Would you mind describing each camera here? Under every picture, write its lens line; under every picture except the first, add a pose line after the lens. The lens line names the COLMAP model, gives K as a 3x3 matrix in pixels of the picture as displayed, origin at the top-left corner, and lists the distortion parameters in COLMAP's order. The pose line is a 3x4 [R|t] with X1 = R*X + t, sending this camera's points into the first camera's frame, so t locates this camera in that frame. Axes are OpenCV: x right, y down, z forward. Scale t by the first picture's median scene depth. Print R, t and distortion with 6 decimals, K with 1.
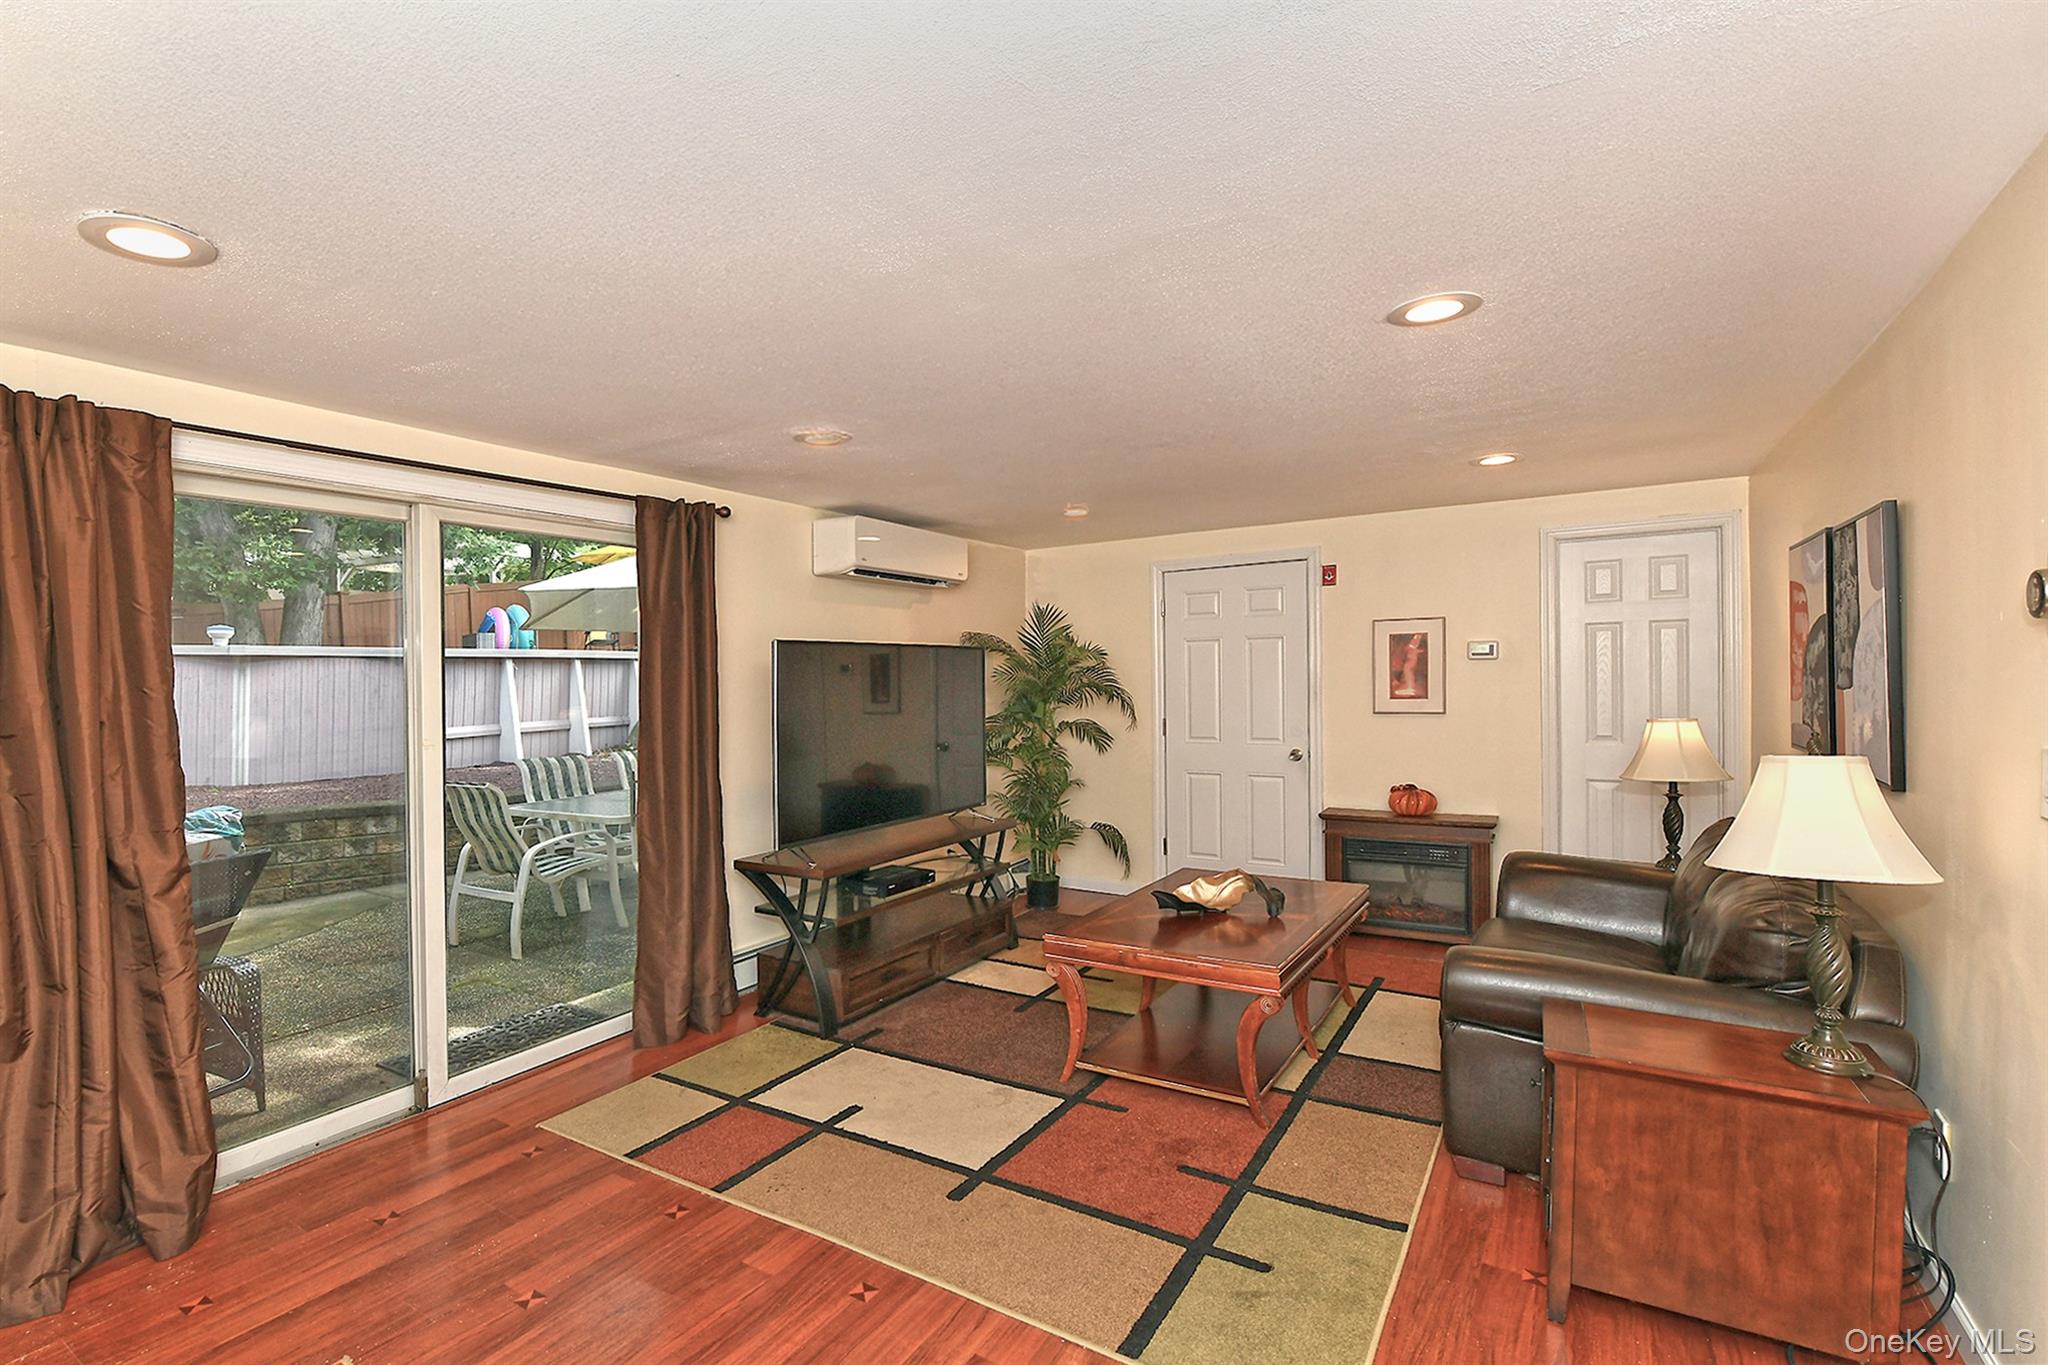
lens RADIAL K [[932.7, 0, 1019.9], [0, 932.7, 673.5], [0, 0, 1]] dist [-0.006807, -0.003137]
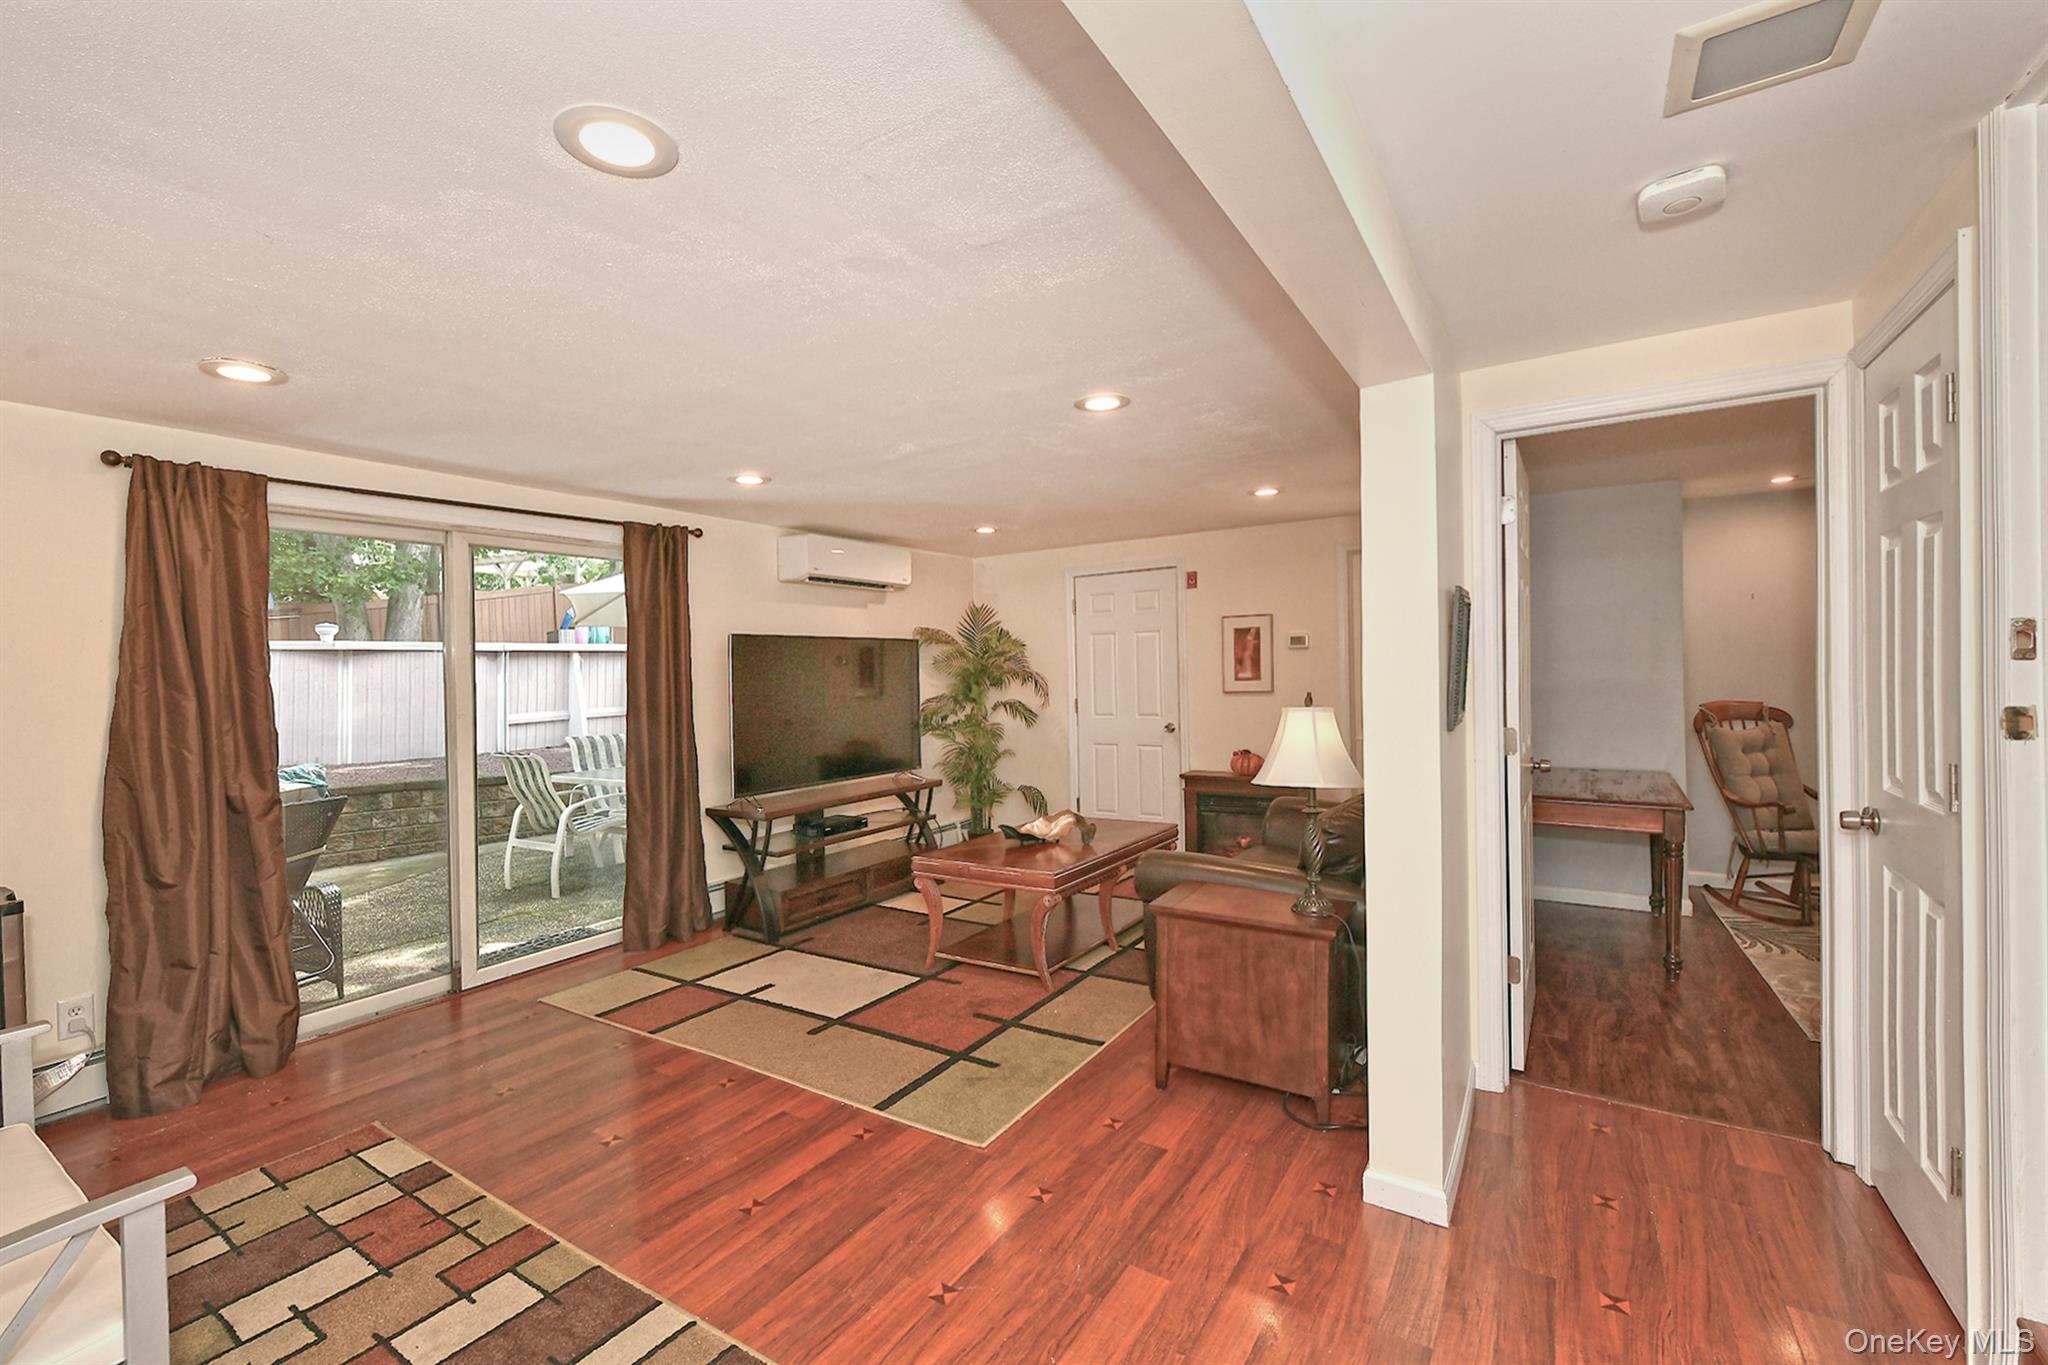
lens RADIAL K [[854.4, 0, 1016.2], [0, 854.4, 663.9], [0, 0, 1]] dist [-0.011965, 0.000418]
pose [[0.999533, -0.001560, -0.030510, 0.162374], [0.001530, 0.999998, -0.001010, 0.006987], [0.030511, 0.000962, 0.999534, -0.156492]]
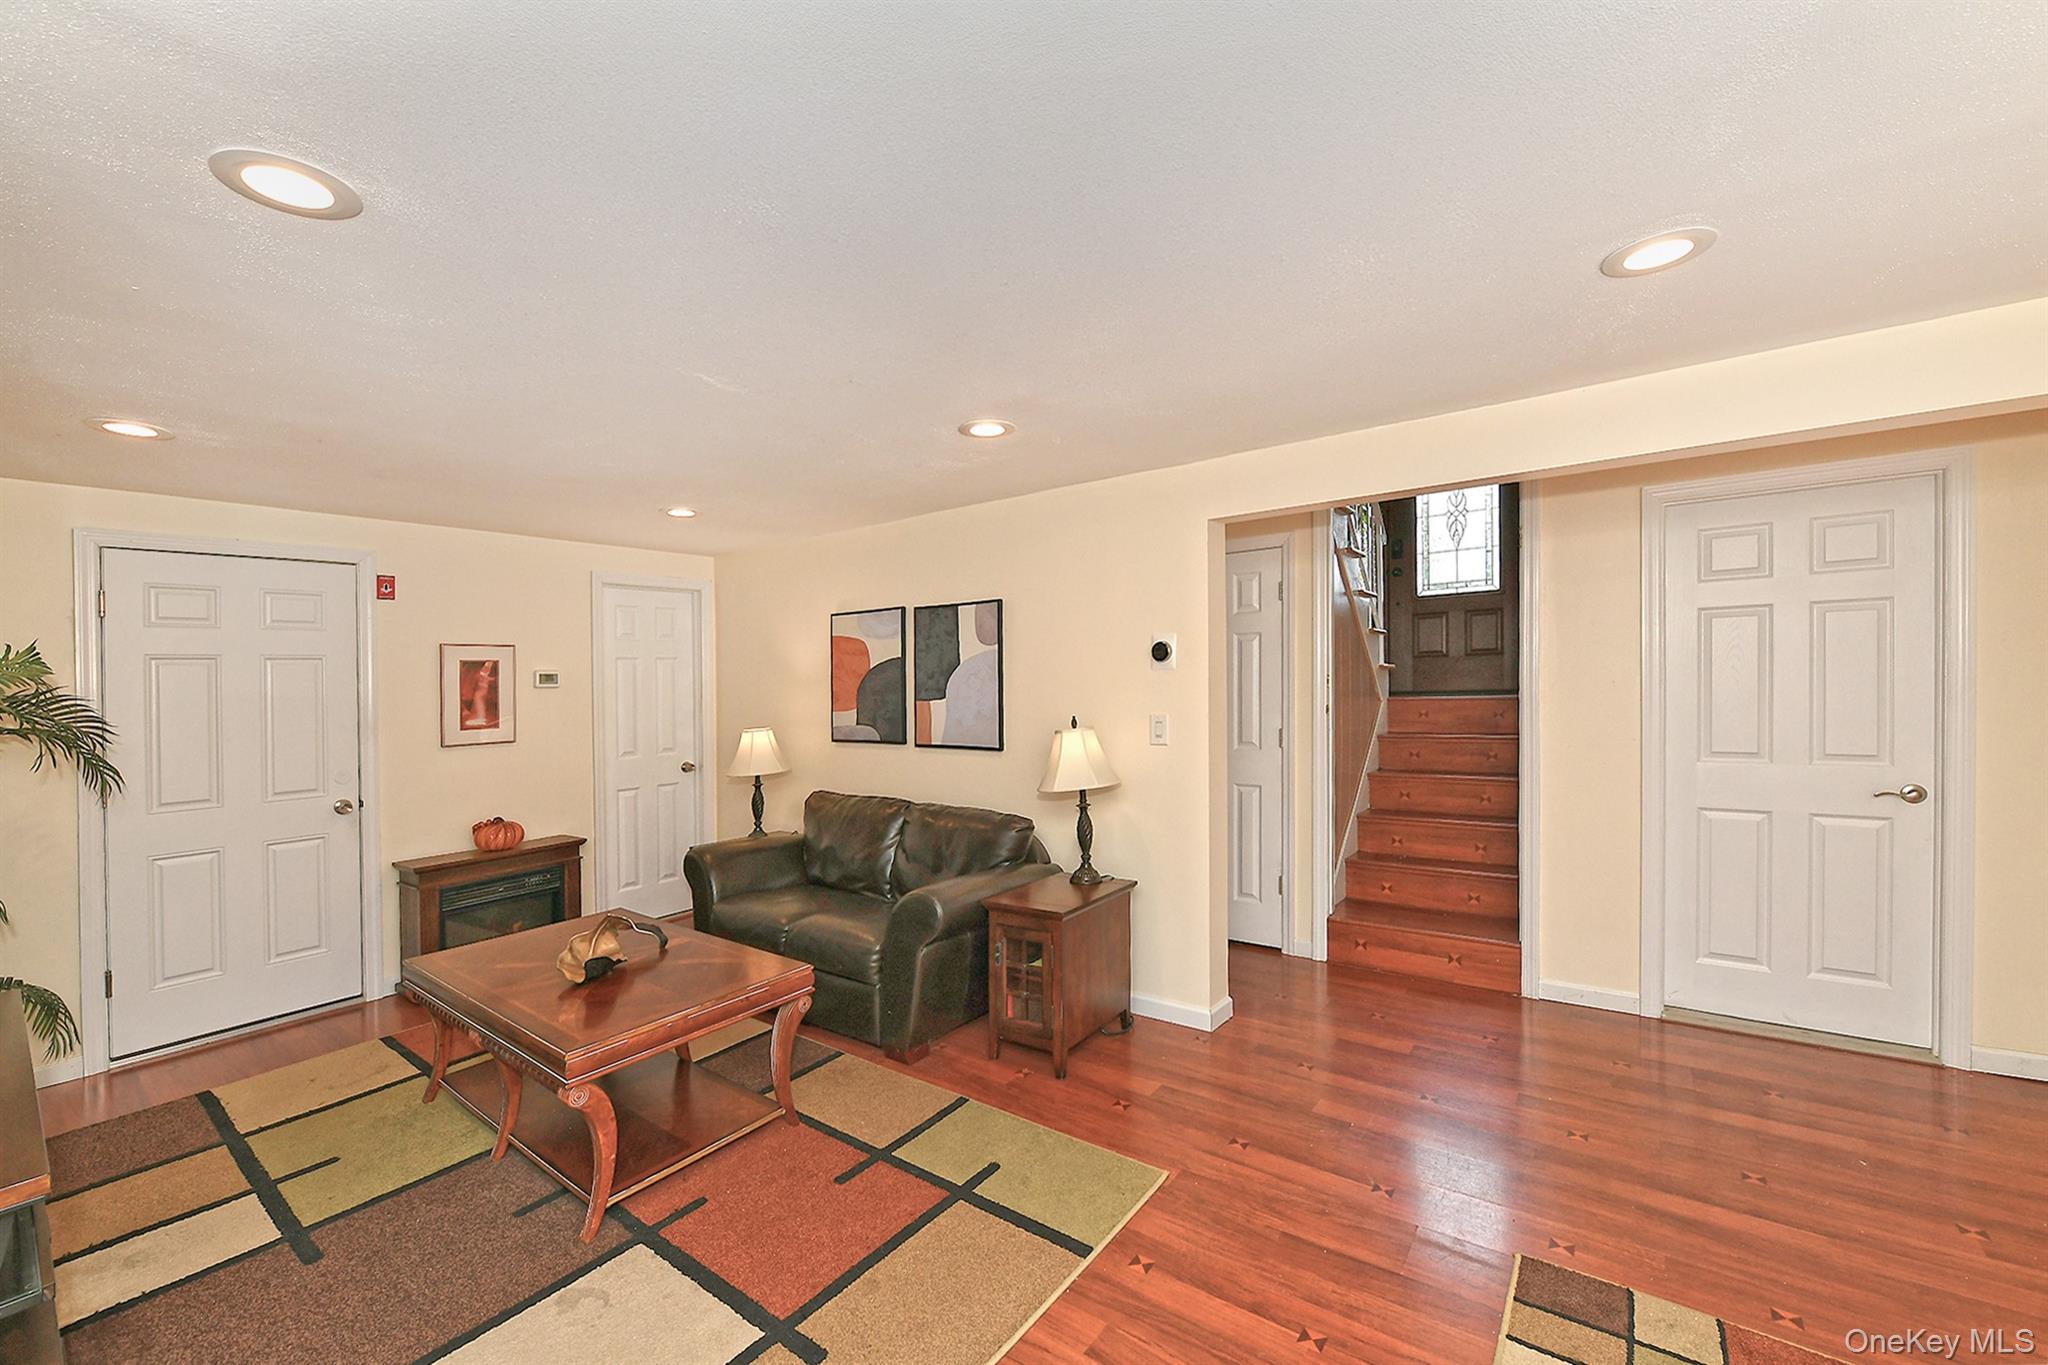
lens RADIAL K [[831.7, 0, 1016.5], [0, 831.7, 698.3], [0, 0, 1]] dist [-0.004619, -0.000284]
pose [[0.113124, -0.007524, 0.993552, -0.404840], [0.021960, 0.999746, 0.005071, 0.004326], [-0.993338, 0.021244, 0.113260, 0.405762]]
